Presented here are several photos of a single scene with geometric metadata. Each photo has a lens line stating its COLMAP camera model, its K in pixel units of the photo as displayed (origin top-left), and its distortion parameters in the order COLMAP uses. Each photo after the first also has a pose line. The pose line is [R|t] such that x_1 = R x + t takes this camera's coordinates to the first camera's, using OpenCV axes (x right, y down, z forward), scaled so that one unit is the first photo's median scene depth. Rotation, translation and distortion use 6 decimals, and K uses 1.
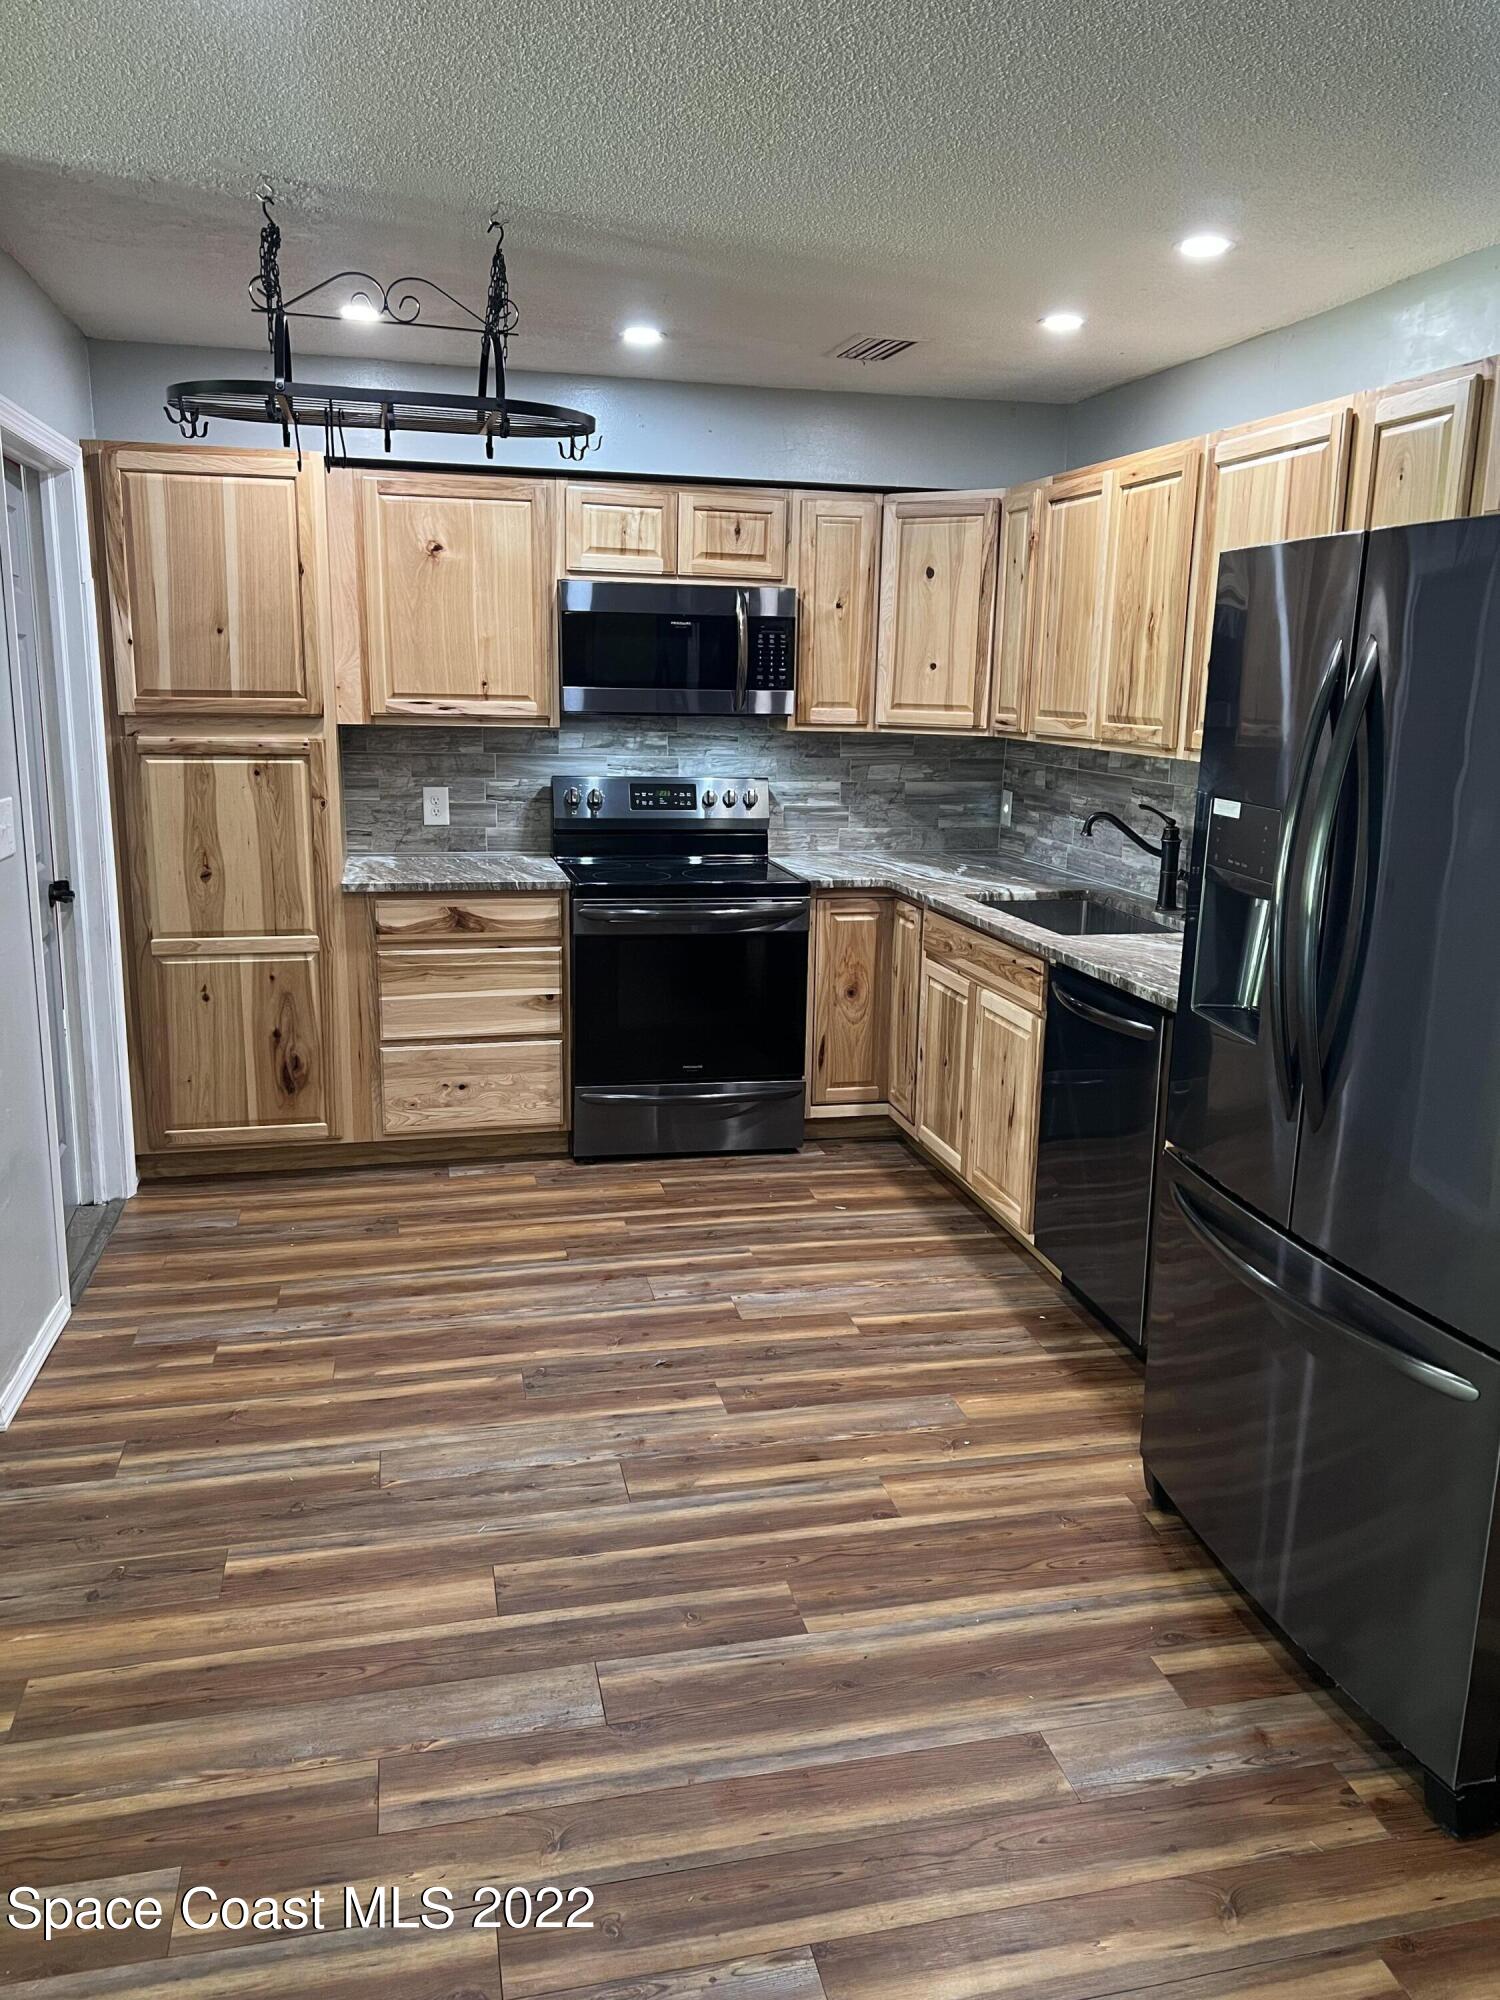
lens RADIAL K [[1510.4, 0, 796.9], [0, 1510.4, 1016.0], [0, 0, 1]] dist [0.172781, -0.495782]
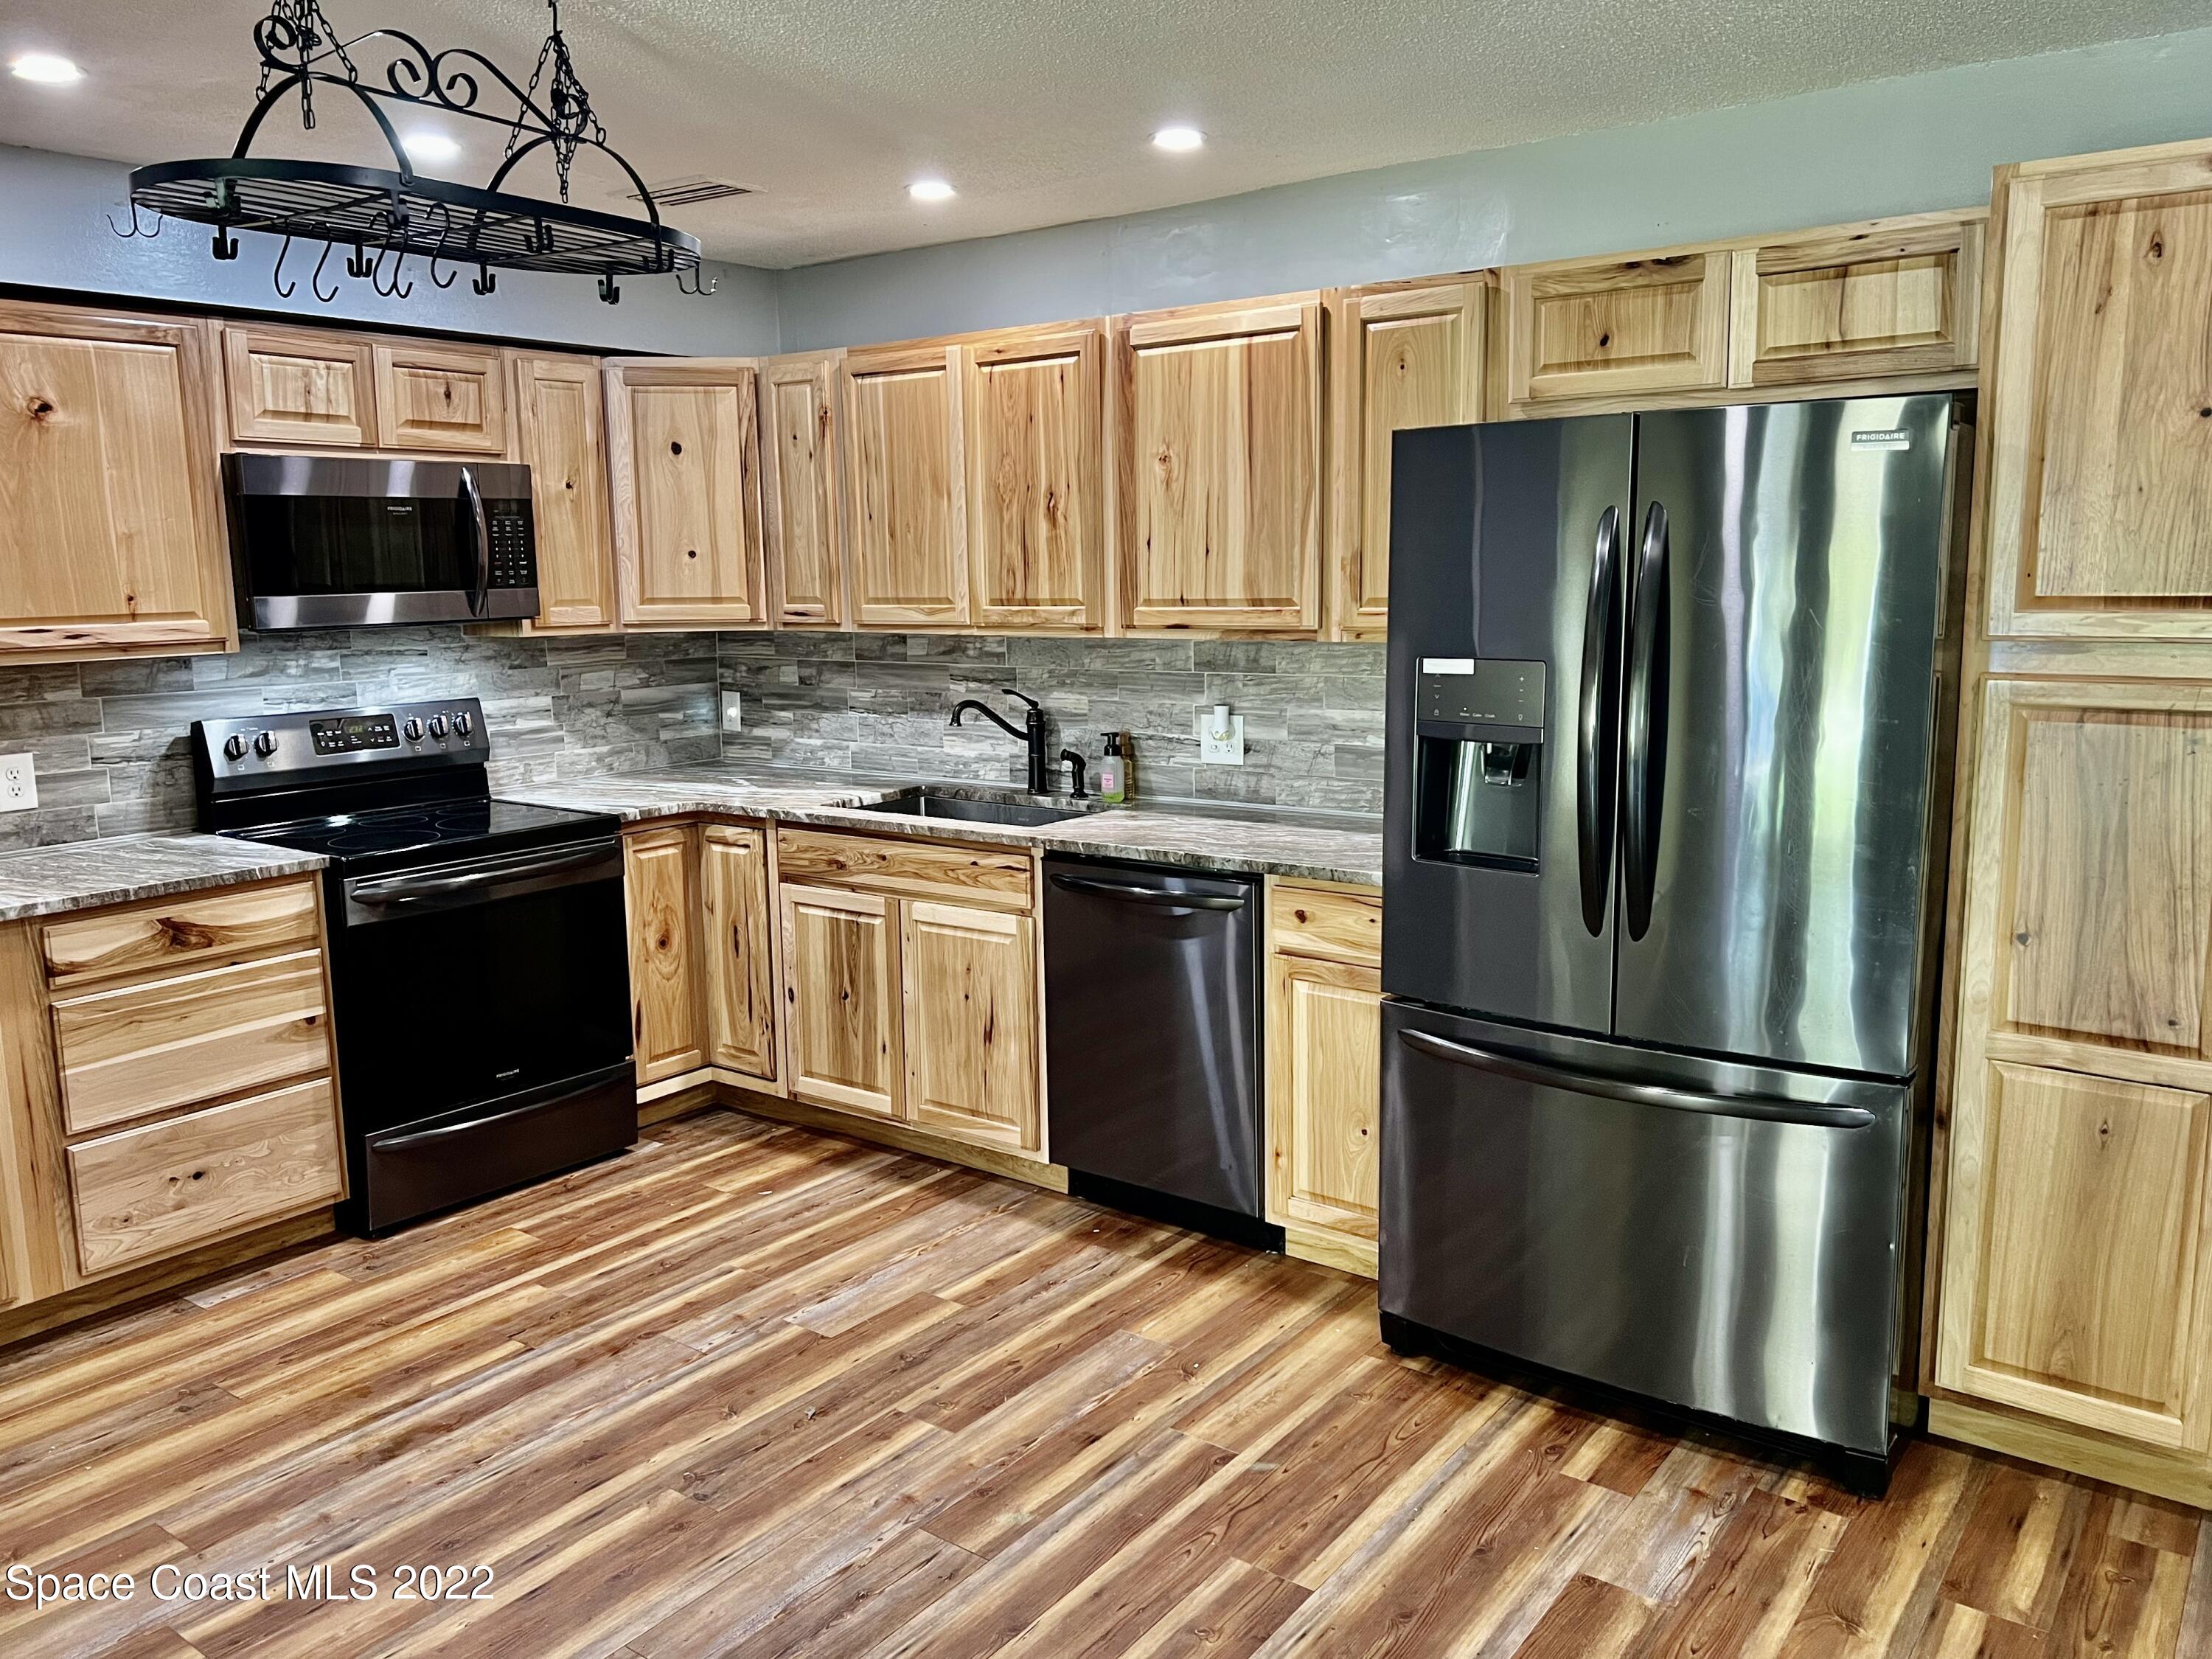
lens RADIAL K [[1670.7, 0, 1106.0], [0, 1670.7, 829.5], [0, 0, 1]] dist [0.069443, -0.091650]
pose [[0.768947, -0.134800, 0.624939, -0.364191], [0.172991, 0.984923, -0.000406, -0.036323], [-0.615462, 0.108421, 0.780673, 0.134359]]
